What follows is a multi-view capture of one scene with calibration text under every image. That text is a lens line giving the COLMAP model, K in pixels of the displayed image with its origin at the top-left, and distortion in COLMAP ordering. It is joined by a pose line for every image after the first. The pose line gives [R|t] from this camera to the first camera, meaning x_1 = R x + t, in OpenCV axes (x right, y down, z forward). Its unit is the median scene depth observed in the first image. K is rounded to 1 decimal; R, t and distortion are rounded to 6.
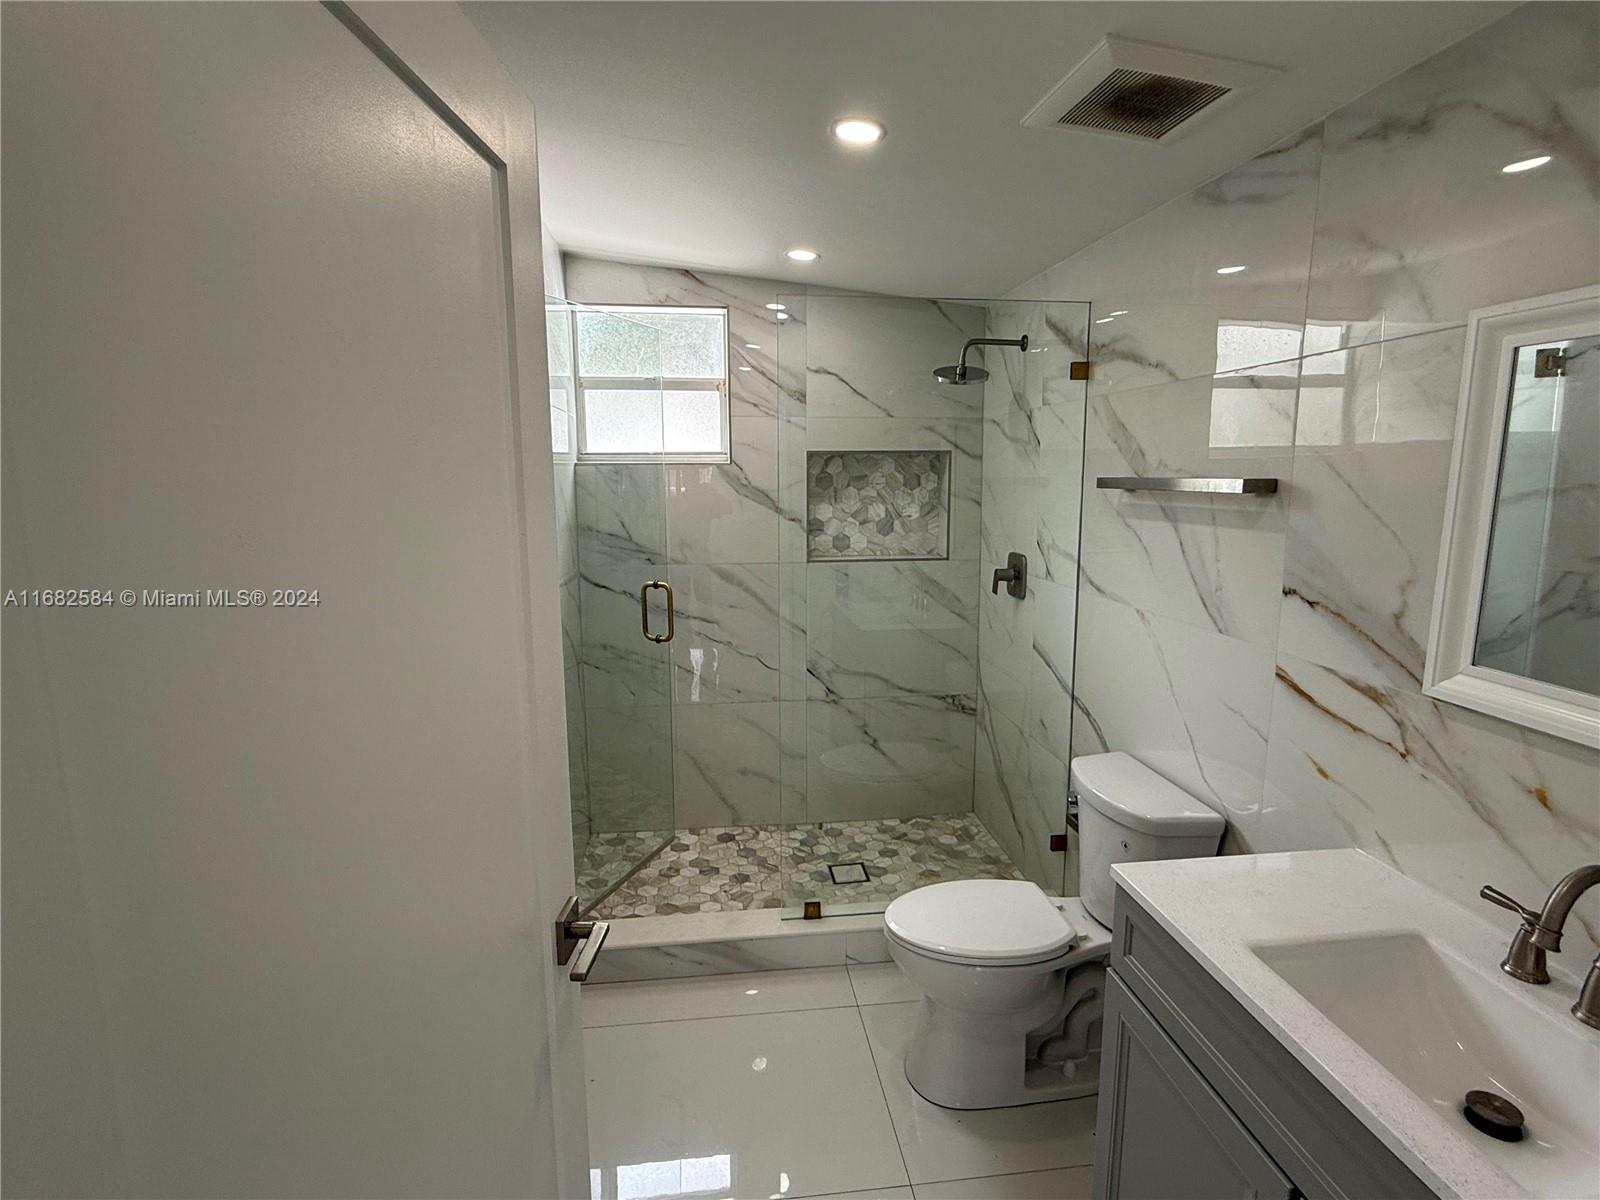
lens RADIAL K [[815.0, 0, 793.9], [0, 815.0, 601.1], [0, 0, 1]] dist [-0.003675, 0.000825]
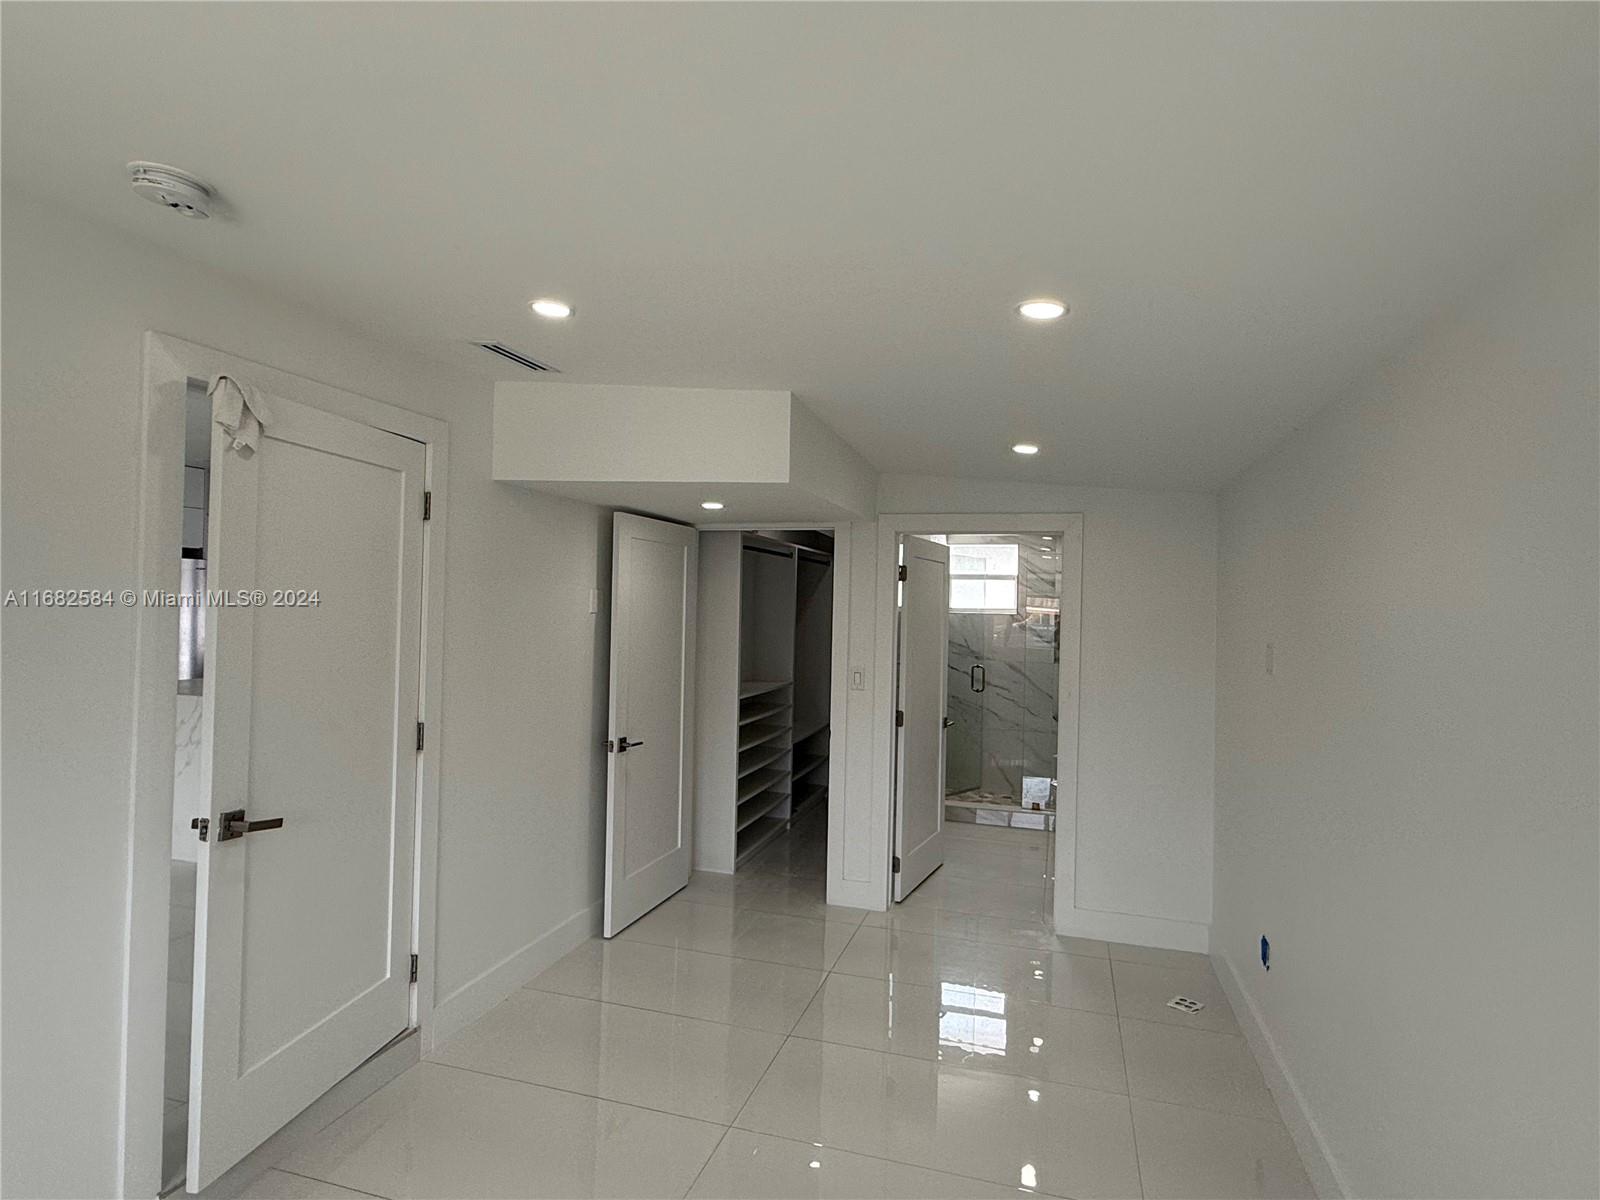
lens RADIAL K [[837.8, 0, 796.6], [0, 837.8, 599.5], [0, 0, 1]] dist [0.001447, 0.000045]
pose [[0.910718, 0.017479, -0.412658, 0.428190], [-0.091335, 0.982892, -0.159941, 0.278600], [0.402803, 0.183351, 0.896734, -1.714151]]
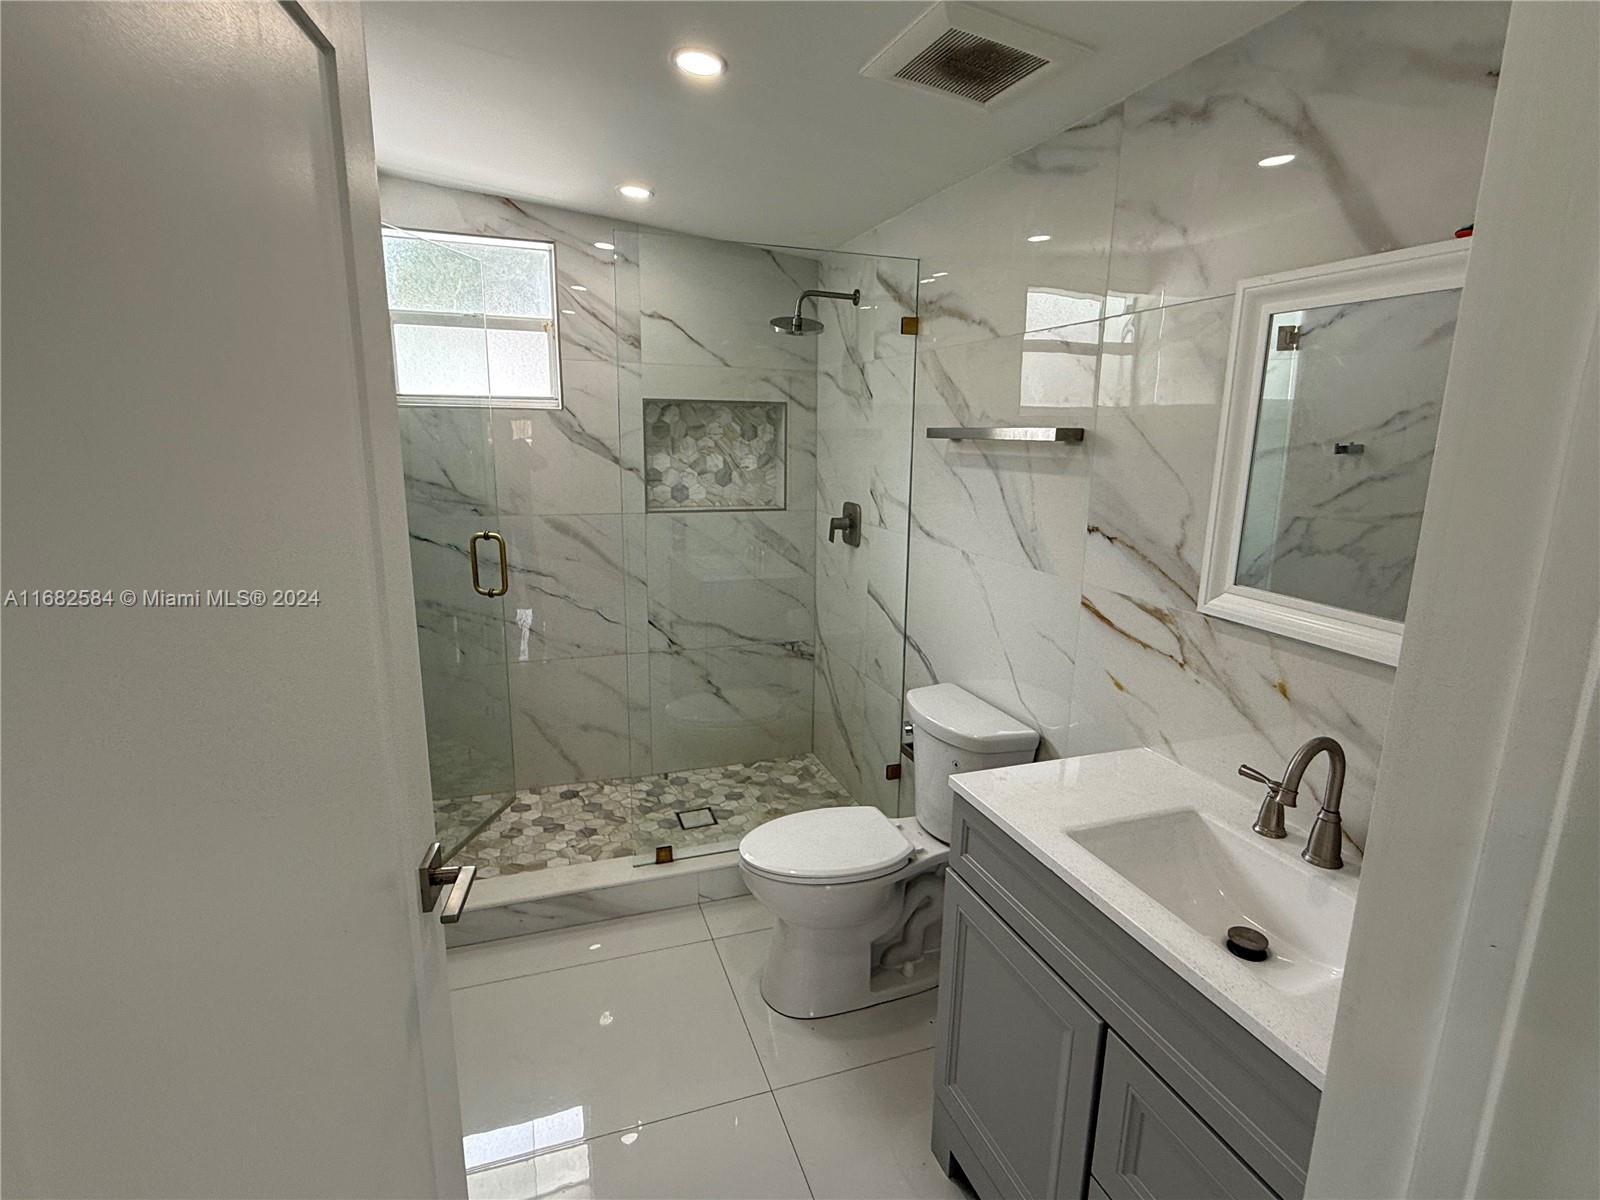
lens RADIAL K [[815.0, 0, 803.8], [0, 815.0, 607.5], [0, 0, 1]] dist [-0.003675, 0.000825]
pose [[0.975144, -0.028817, 0.219691, -0.025267], [0.016257, 0.998139, 0.058766, 0.017280], [-0.220976, -0.053733, 0.973798, -0.014065]]
